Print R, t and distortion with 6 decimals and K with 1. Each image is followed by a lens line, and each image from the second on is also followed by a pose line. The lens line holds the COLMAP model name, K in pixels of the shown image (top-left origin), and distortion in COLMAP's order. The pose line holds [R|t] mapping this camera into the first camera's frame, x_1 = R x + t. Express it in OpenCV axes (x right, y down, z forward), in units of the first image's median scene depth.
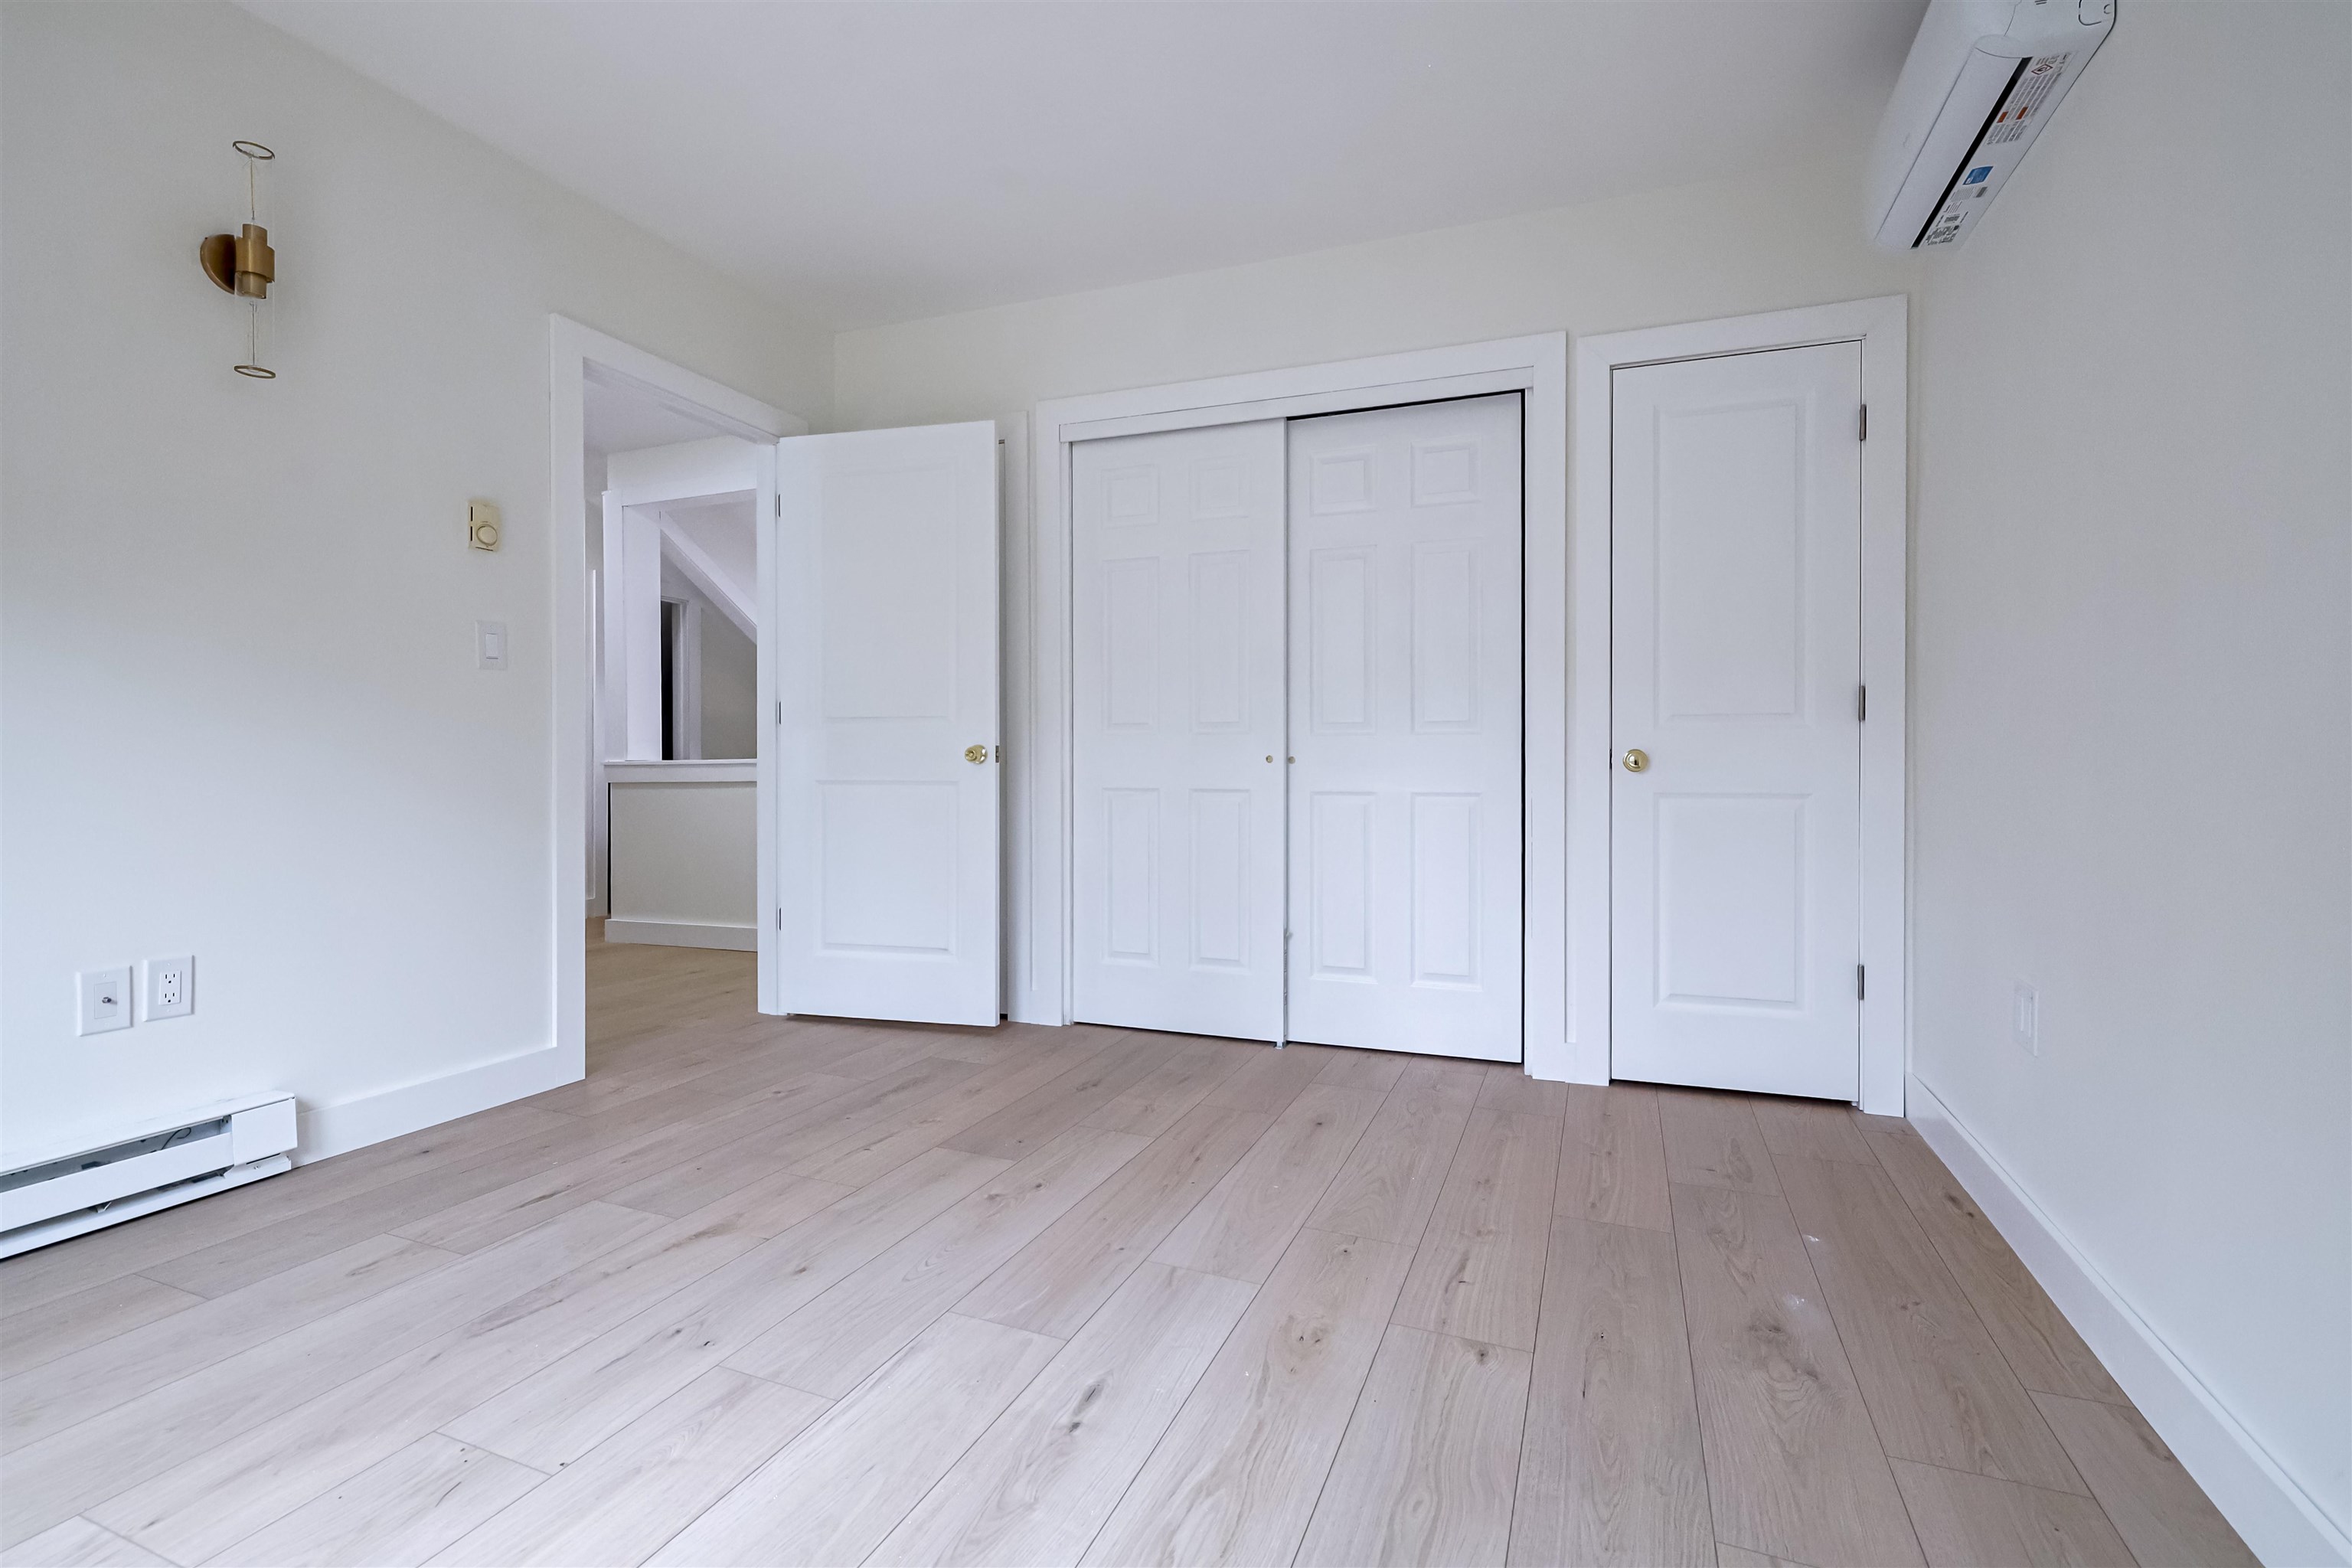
lens RADIAL K [[1051.4, 0, 1180.9], [0, 1051.4, 787.6], [0, 0, 1]] dist [0.002107, -0.002137]
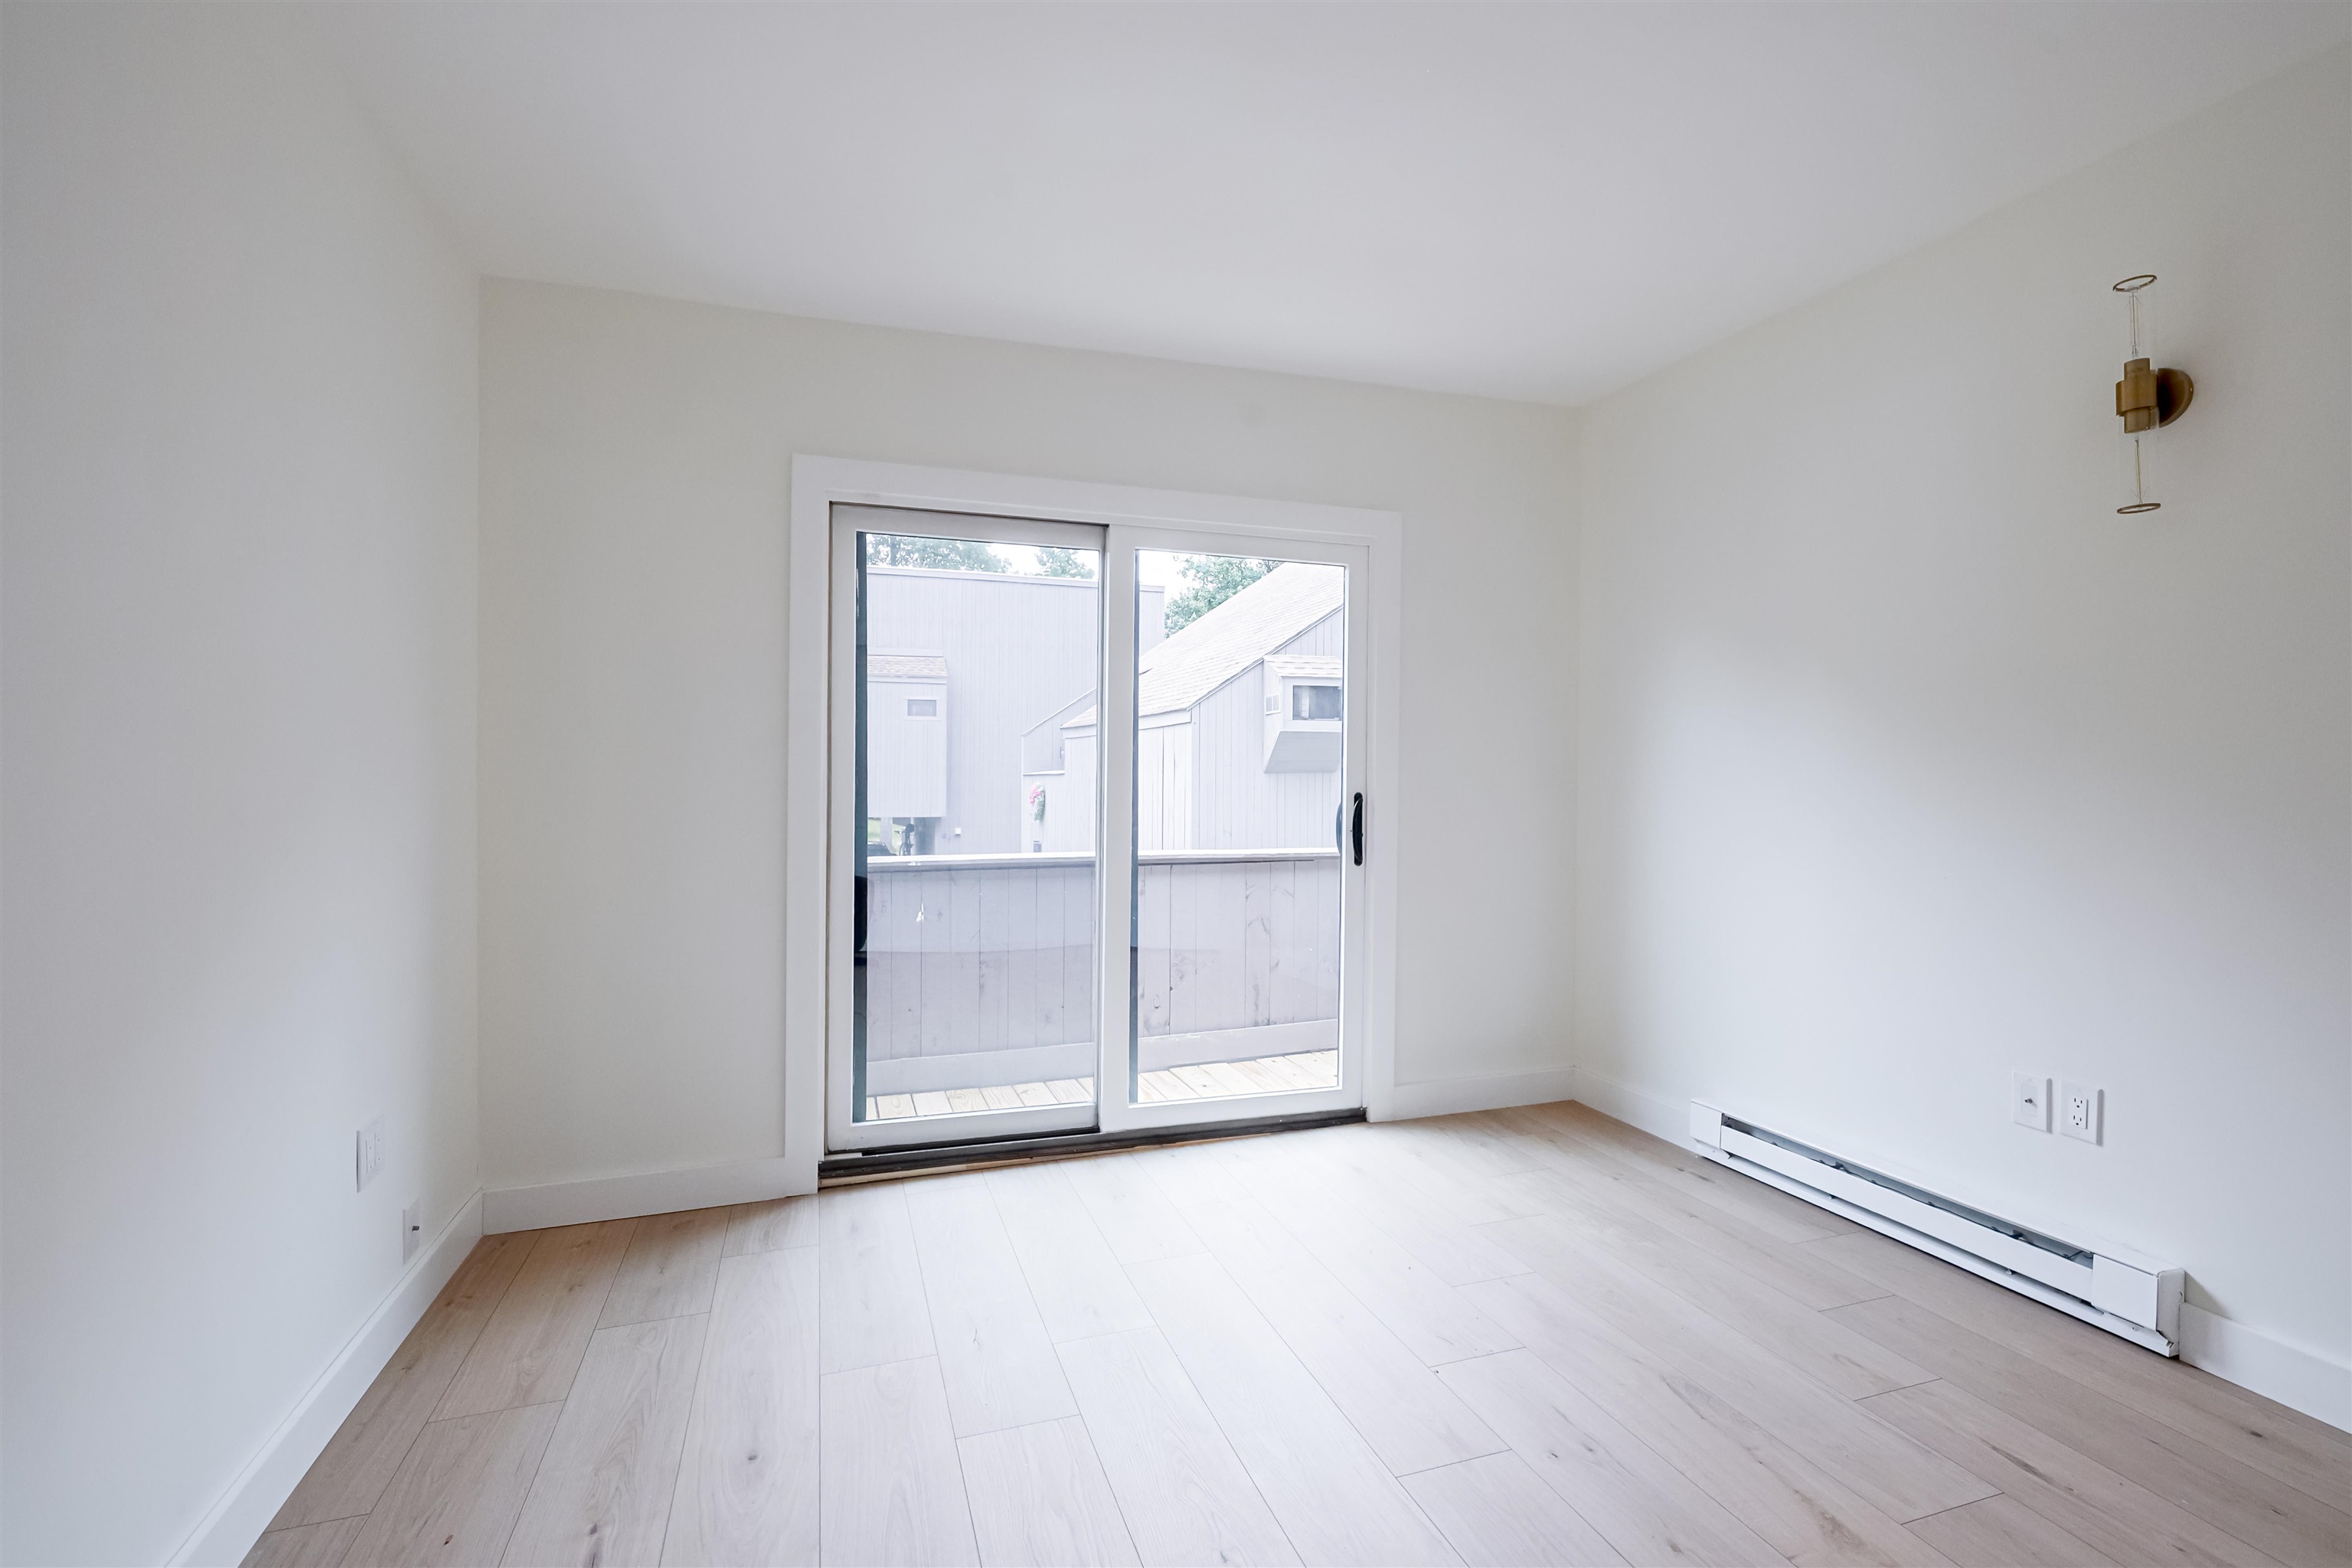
lens RADIAL K [[1051.4, 0, 1173.5], [0, 1051.4, 782.4], [0, 0, 1]] dist [0.002107, -0.002137]
pose [[-0.764011, -0.004737, -0.645186, 0.389580], [-0.023575, 0.999510, 0.020579, -0.129221], [0.644772, 0.030932, -0.763748, 1.075310]]
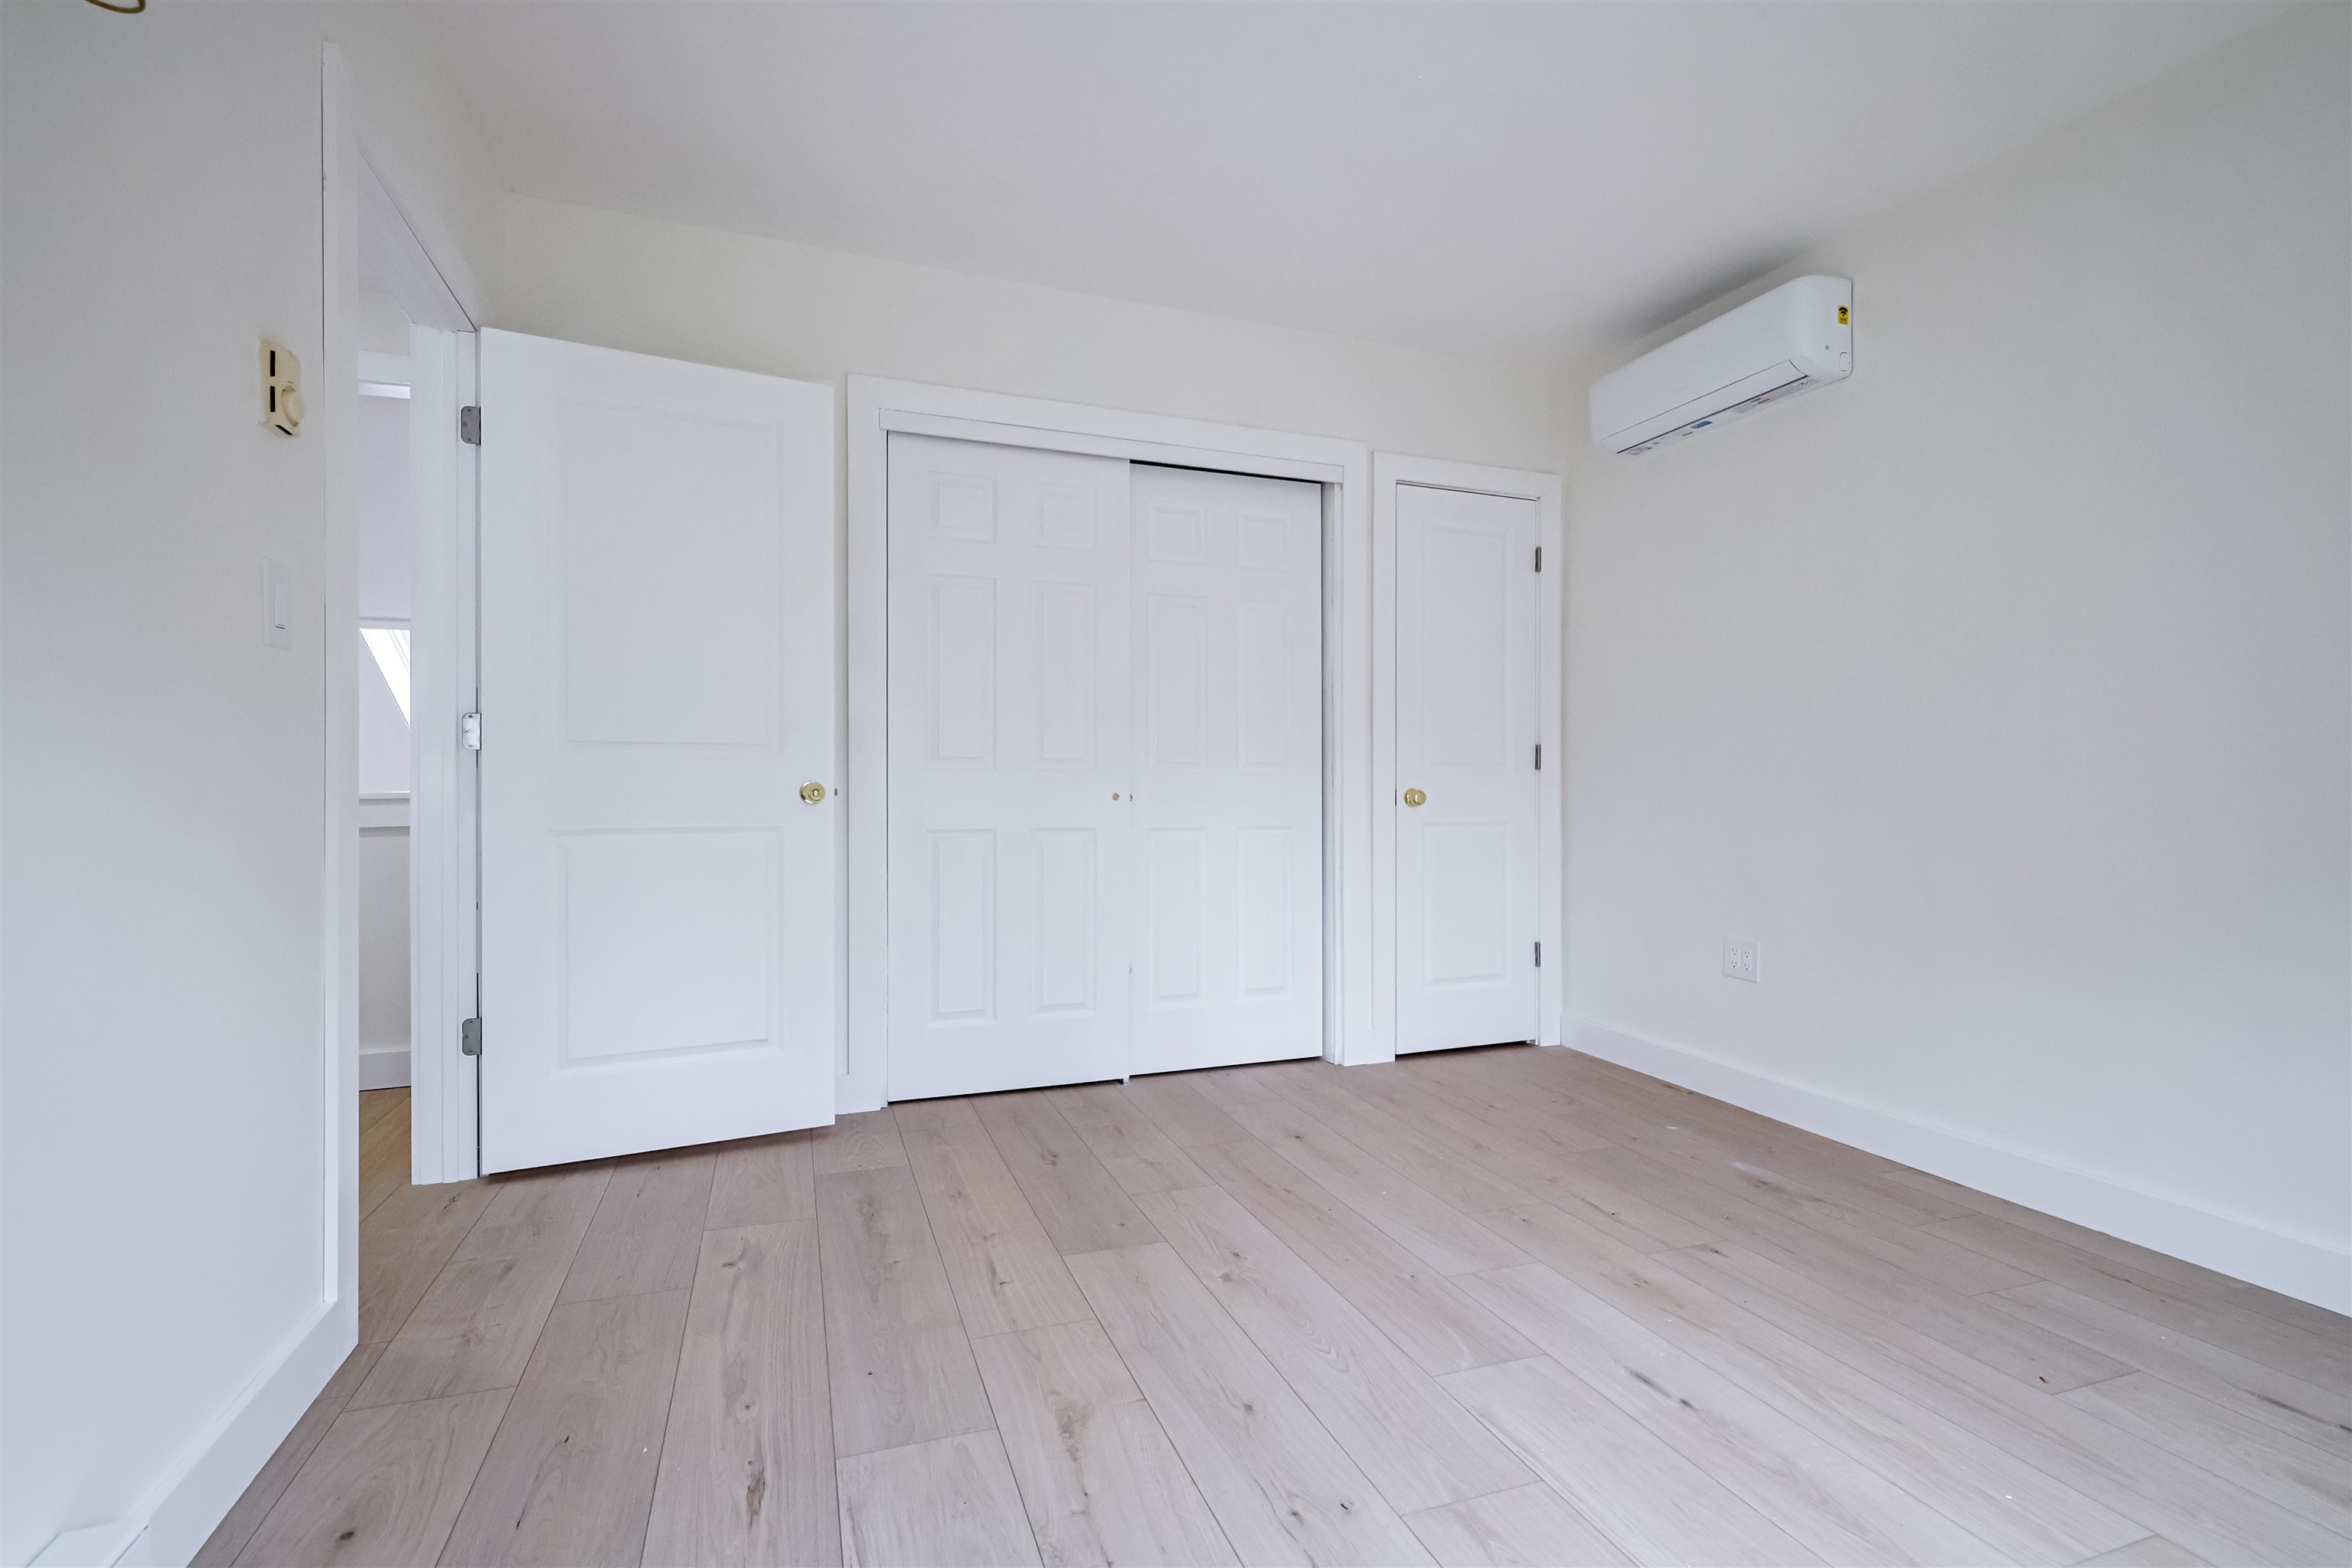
lens RADIAL K [[1051.4, 0, 1153.7], [0, 1051.4, 797.5], [0, 0, 1]] dist [0.002107, -0.002137]
pose [[0.753129, -0.006070, 0.657845, -0.768009], [0.016550, 0.999816, -0.009721, -0.021917], [-0.657665, 0.018209, 0.753091, 0.315235]]
